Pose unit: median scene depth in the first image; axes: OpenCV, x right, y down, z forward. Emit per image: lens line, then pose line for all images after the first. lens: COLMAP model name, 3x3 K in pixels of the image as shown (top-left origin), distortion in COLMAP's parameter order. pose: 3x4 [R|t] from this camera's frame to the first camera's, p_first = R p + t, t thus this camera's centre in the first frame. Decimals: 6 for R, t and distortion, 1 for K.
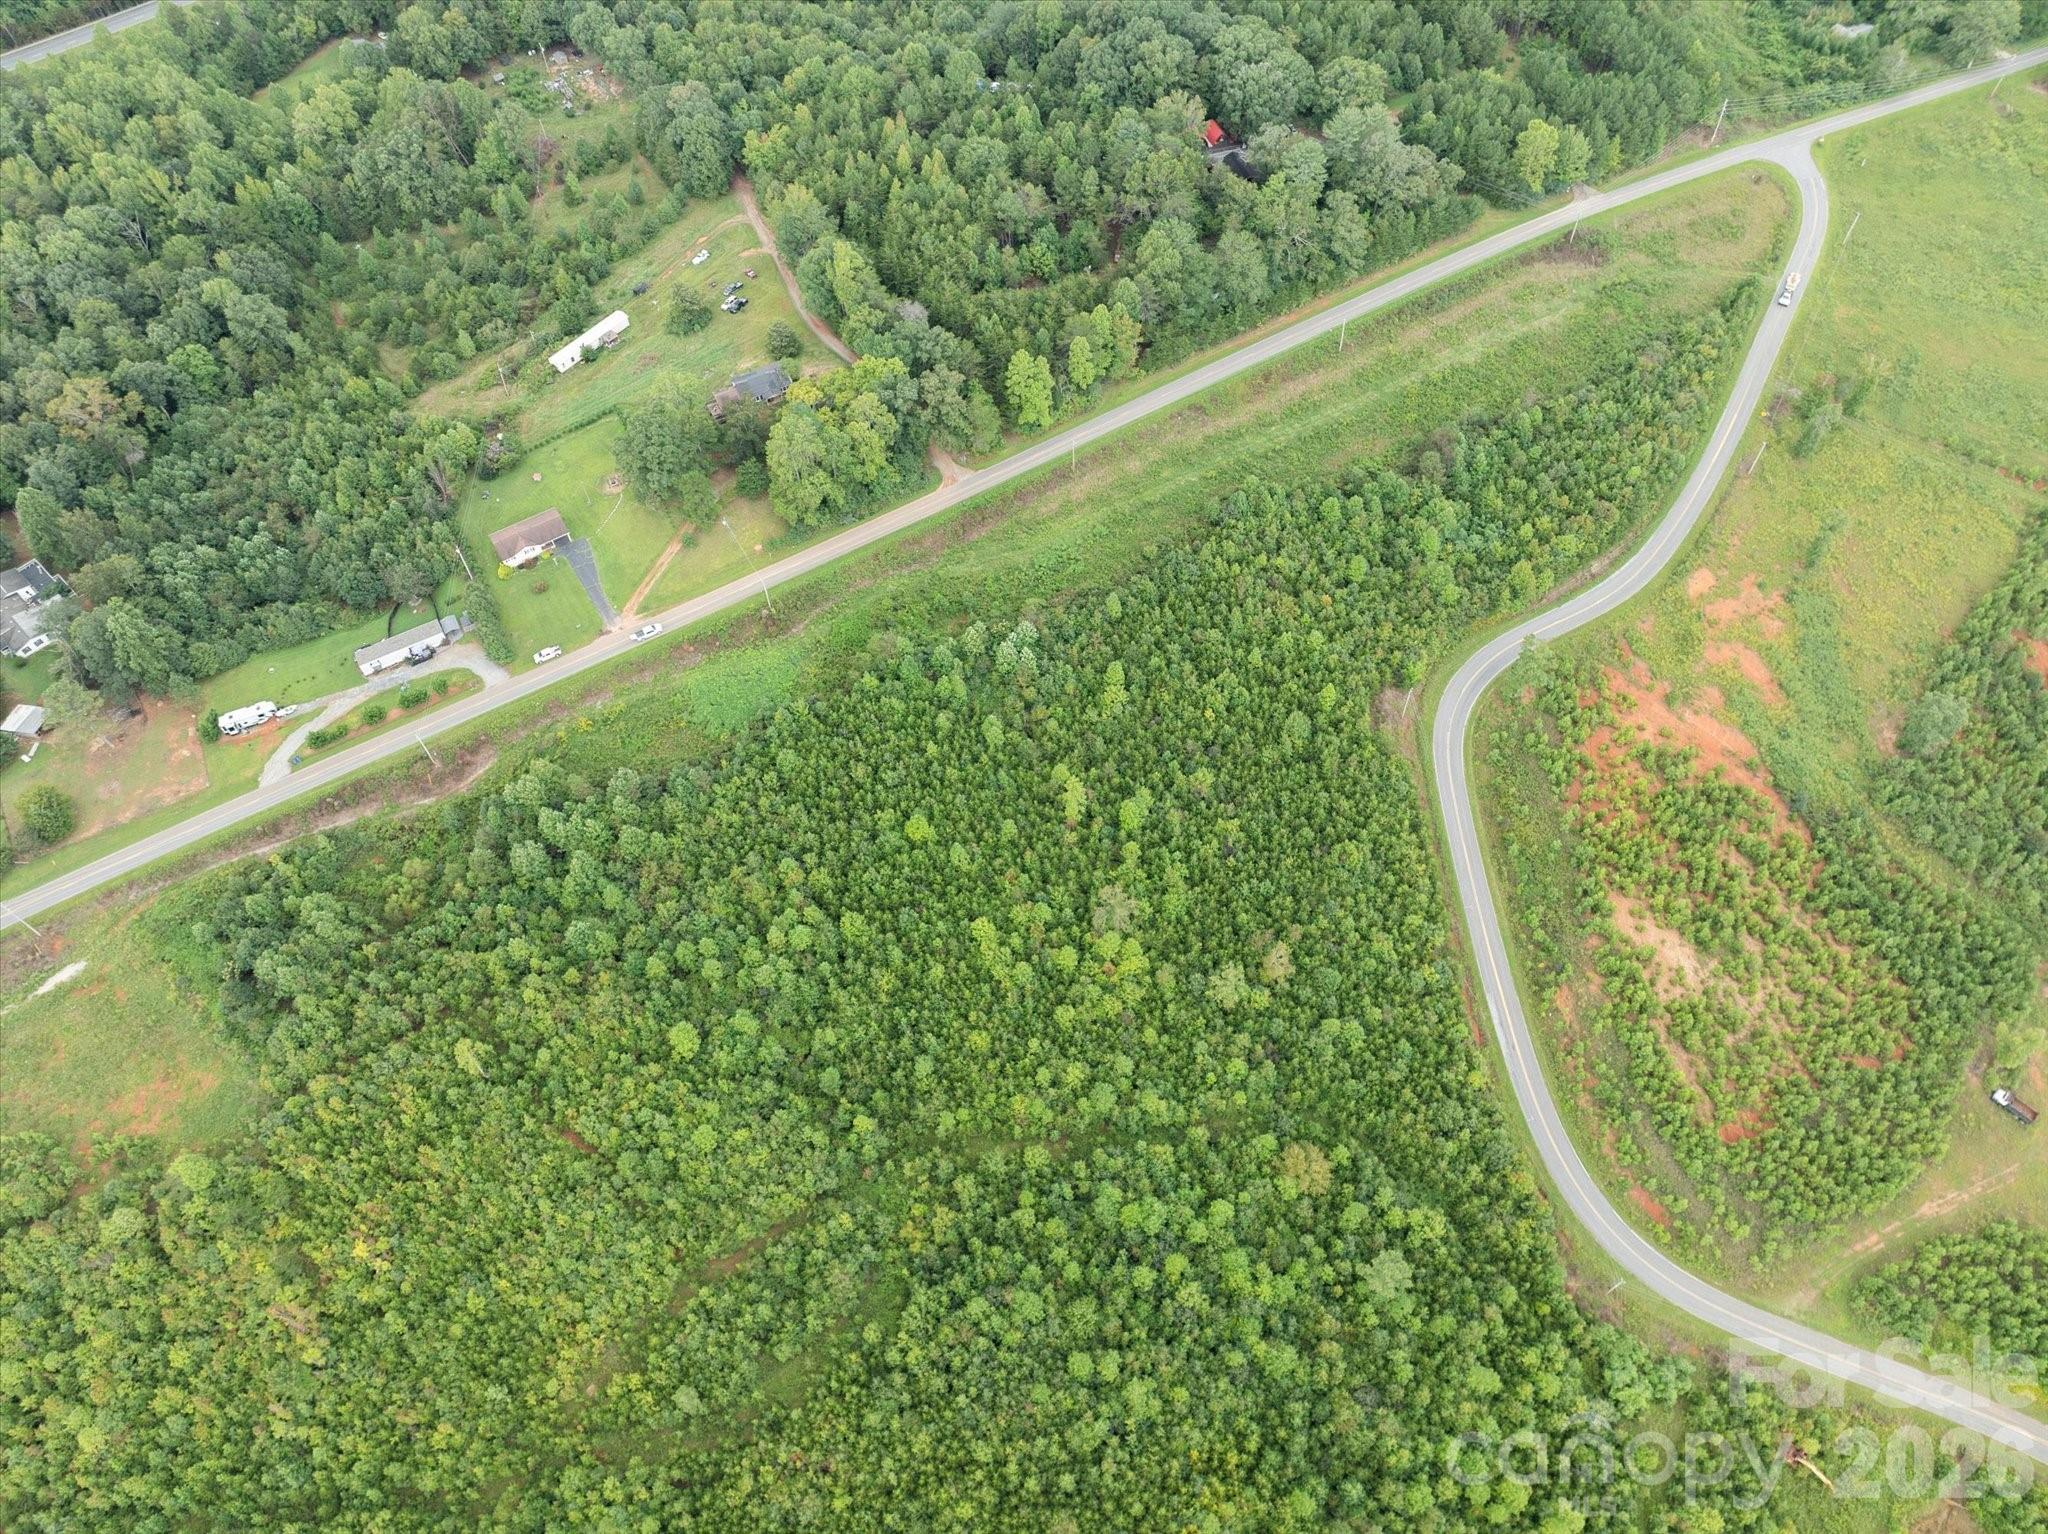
lens RADIAL K [[1439.4, 0, 1023.5], [0, 1439.4, 762.8], [0, 0, 1]] dist [-0.045639, 0.012476]
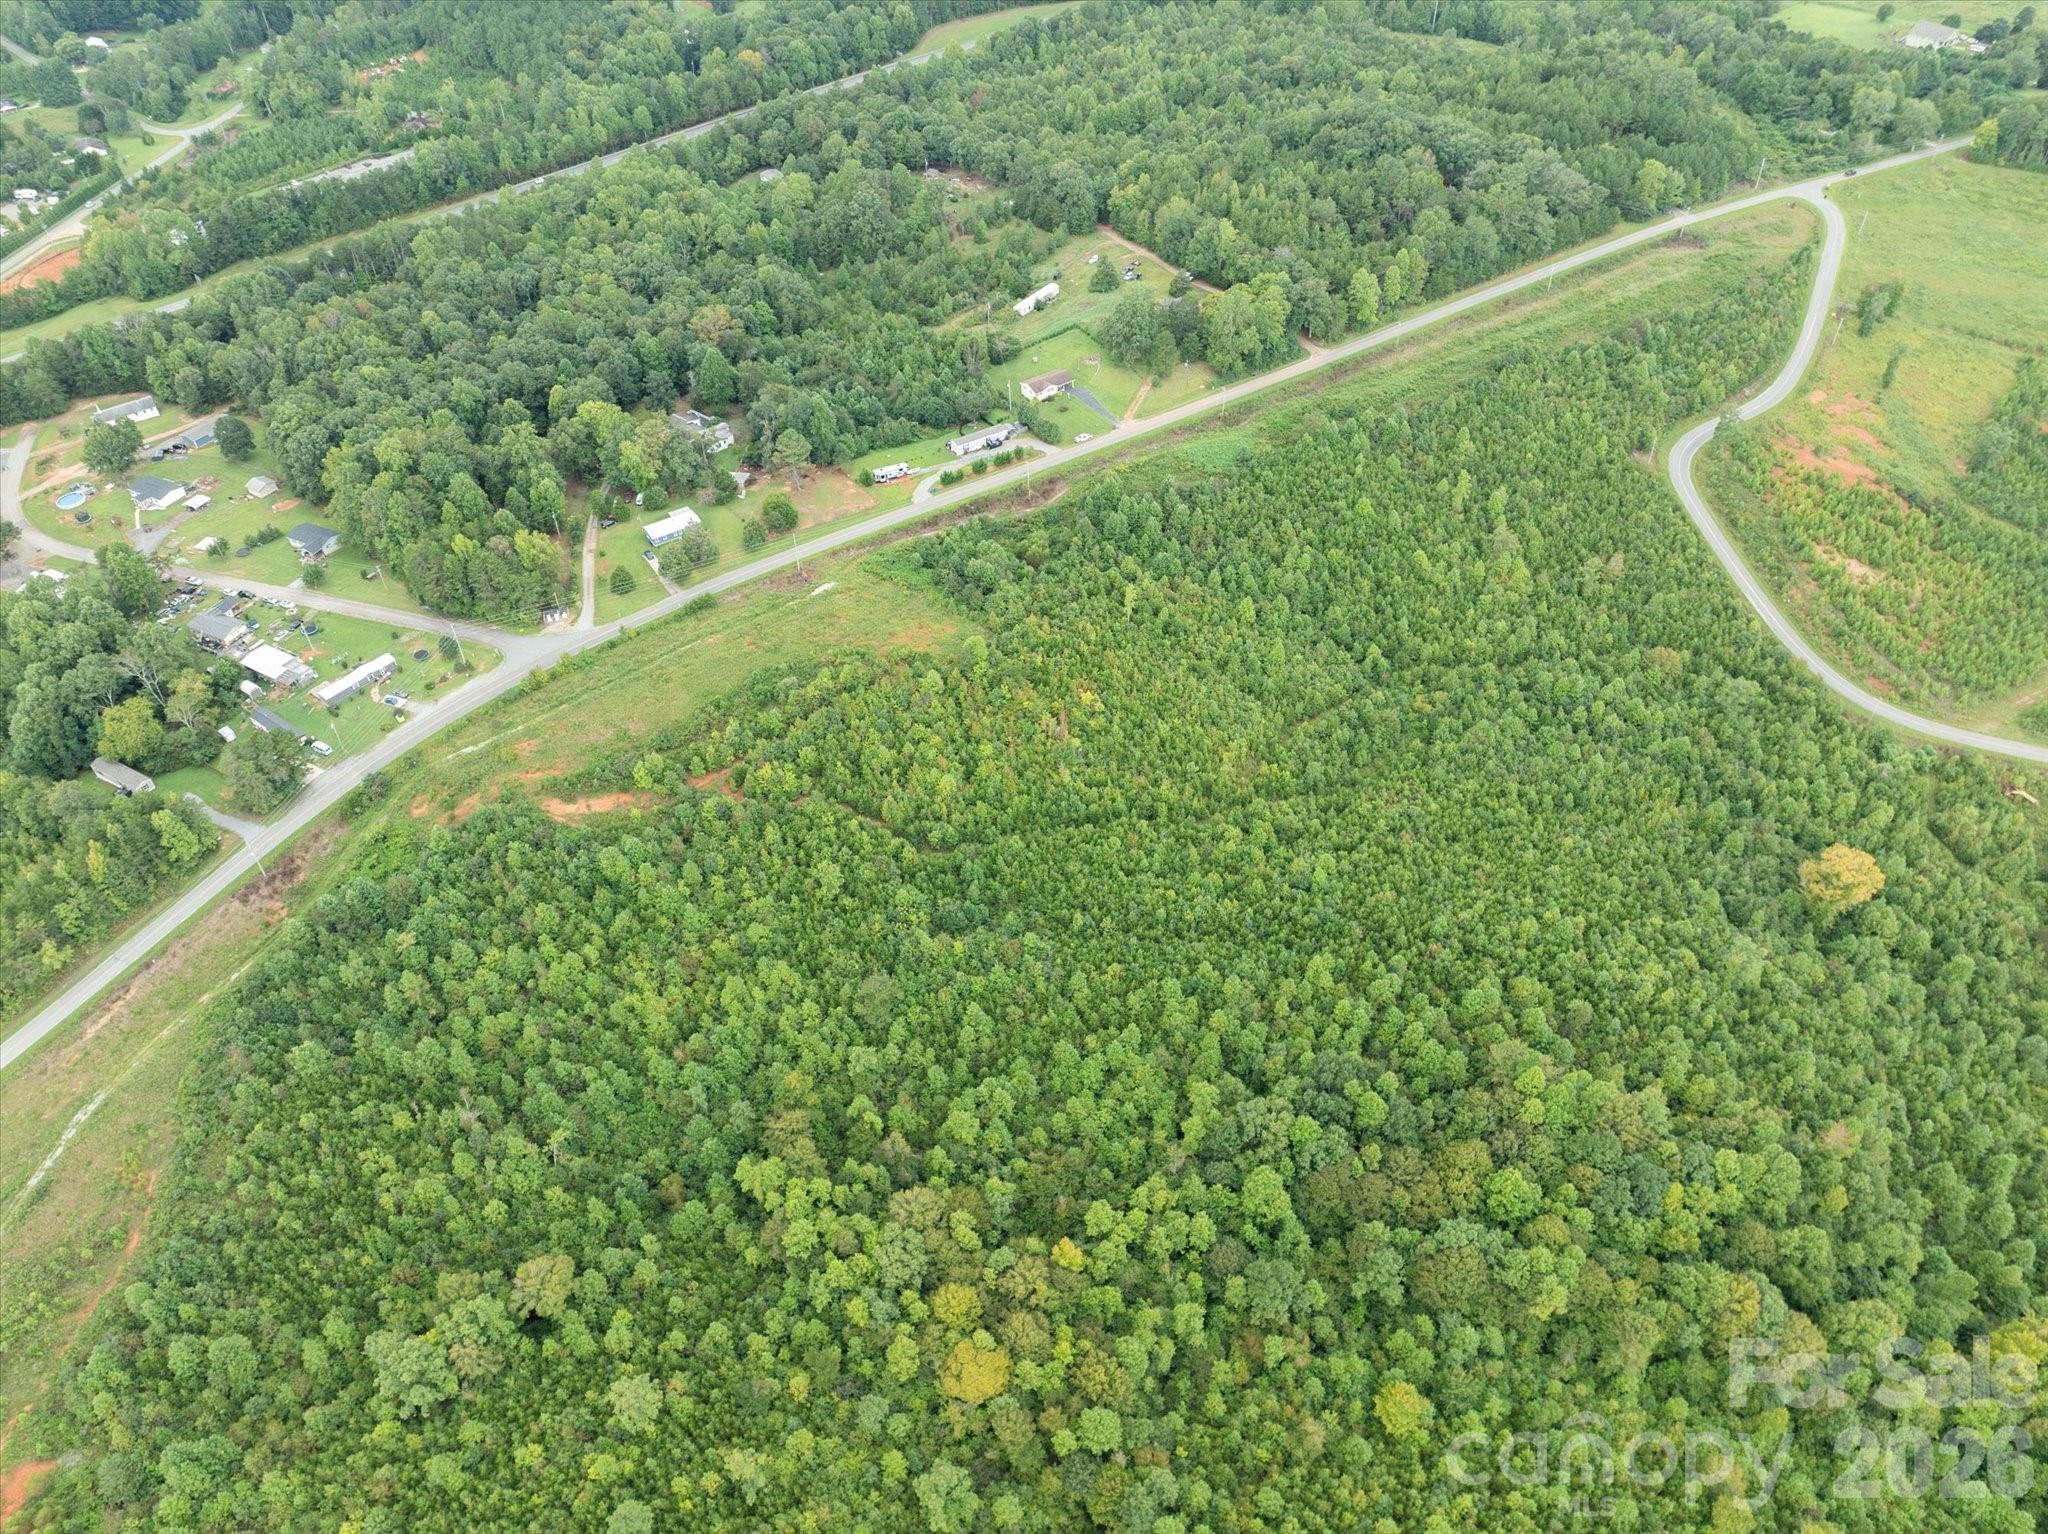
lens RADIAL K [[1439.4, 0, 1023.8], [0, 1439.4, 767.3], [0, 0, 1]] dist [-0.045639, 0.012476]
pose [[0.998917, -0.030298, 0.035308, -0.437406], [0.037165, 0.976166, -0.213819, 0.551589], [-0.027988, 0.214899, 0.976235, -0.367750]]
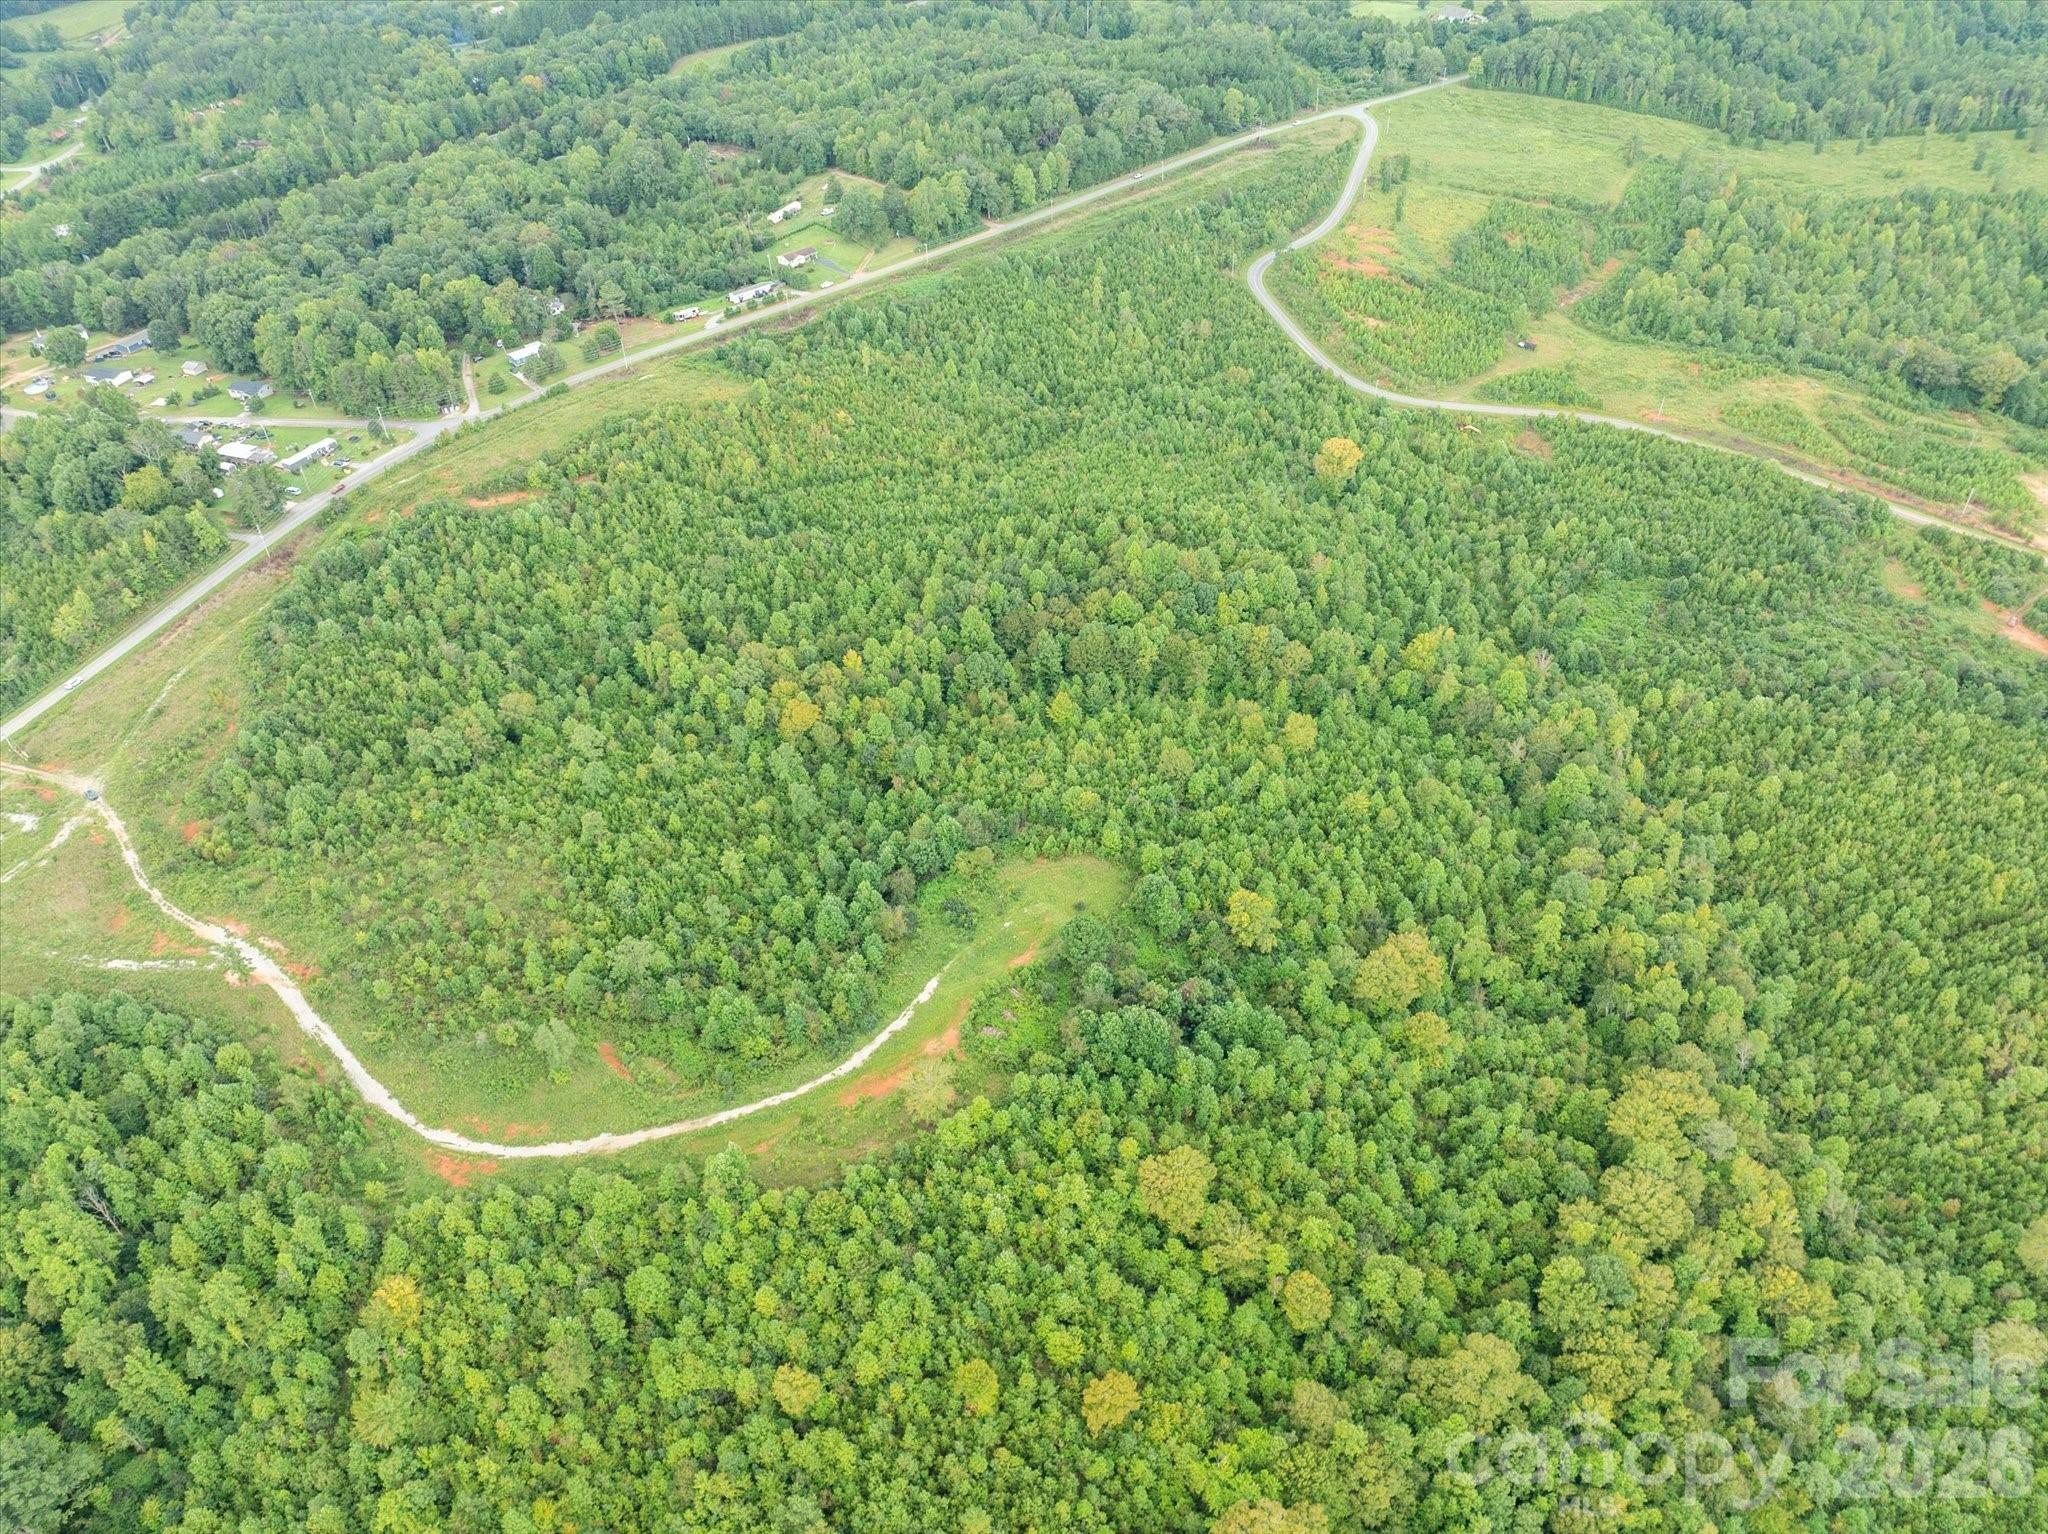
lens RADIAL K [[1439.4, 0, 1022.0], [0, 1439.4, 764.0], [0, 0, 1]] dist [-0.045639, 0.012476]
pose [[0.976617, -0.136459, 0.166127, -0.471036], [0.176855, 0.949296, -0.259920, 1.101193], [-0.122236, 0.283223, 0.951233, -0.746216]]
